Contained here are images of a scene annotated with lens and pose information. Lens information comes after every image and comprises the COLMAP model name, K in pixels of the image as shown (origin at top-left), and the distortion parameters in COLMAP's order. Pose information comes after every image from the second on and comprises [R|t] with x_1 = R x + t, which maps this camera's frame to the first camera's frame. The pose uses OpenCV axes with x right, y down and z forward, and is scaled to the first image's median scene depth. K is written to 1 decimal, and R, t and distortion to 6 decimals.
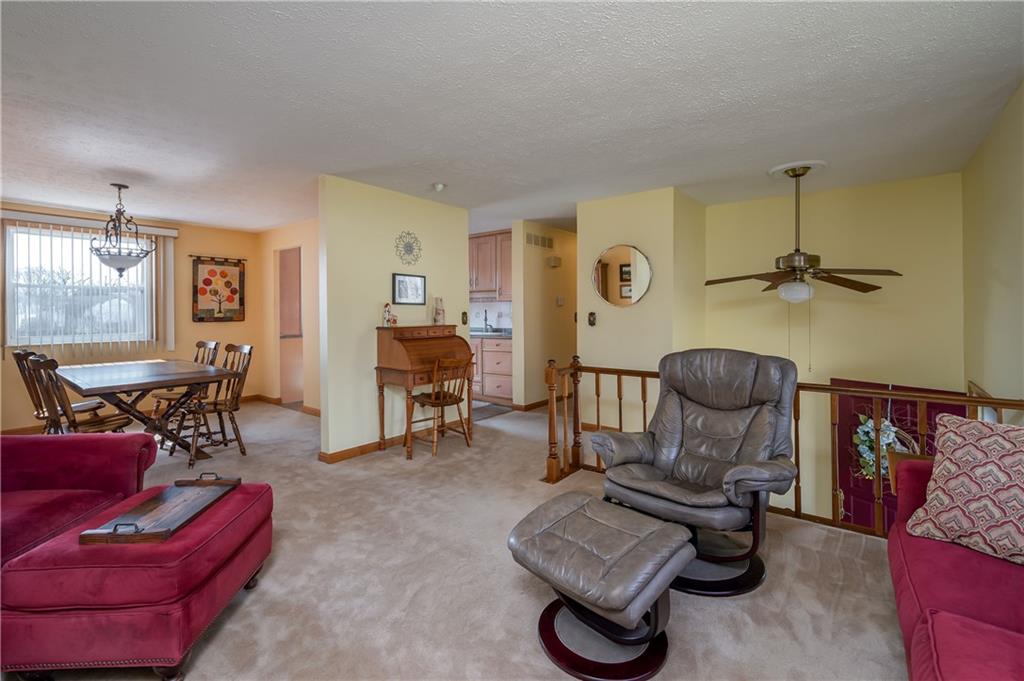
lens RADIAL K [[459.6, 0, 509.5], [0, 459.6, 314.0], [0, 0, 1]] dist [-0.016045, -0.000133]
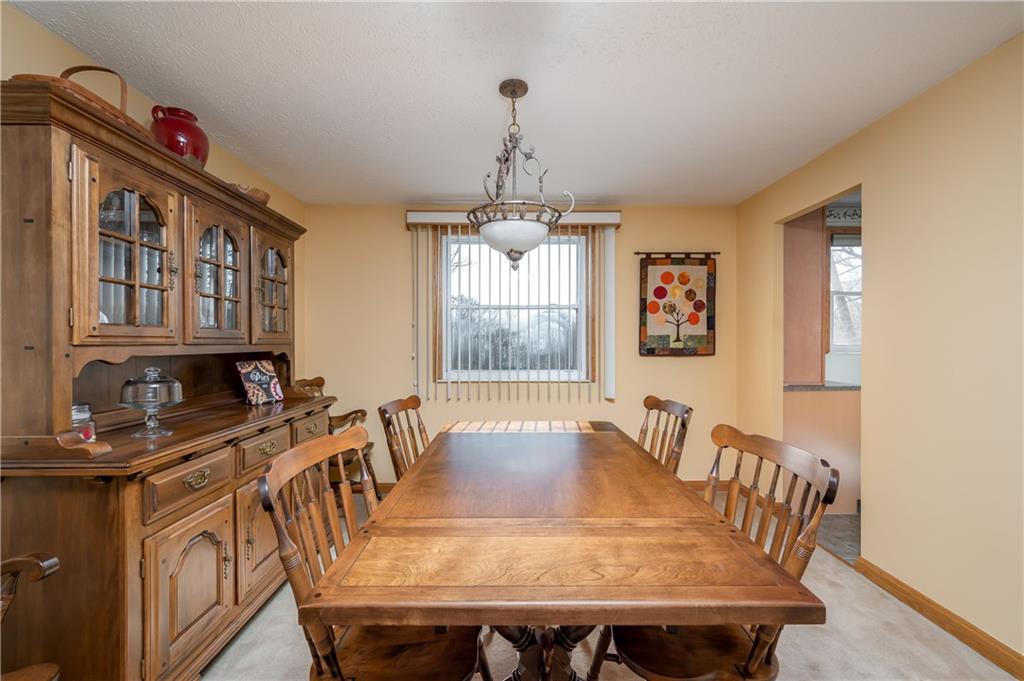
lens RADIAL K [[427.7, 0, 513.5], [0, 427.7, 344.2], [0, 0, 1]] dist [0.001934, 0.000497]
pose [[0.623288, 0.008939, -0.781941, -0.319884], [-0.006566, 0.999959, 0.006197, -0.000821], [0.781965, 0.001271, 0.623321, 0.464984]]
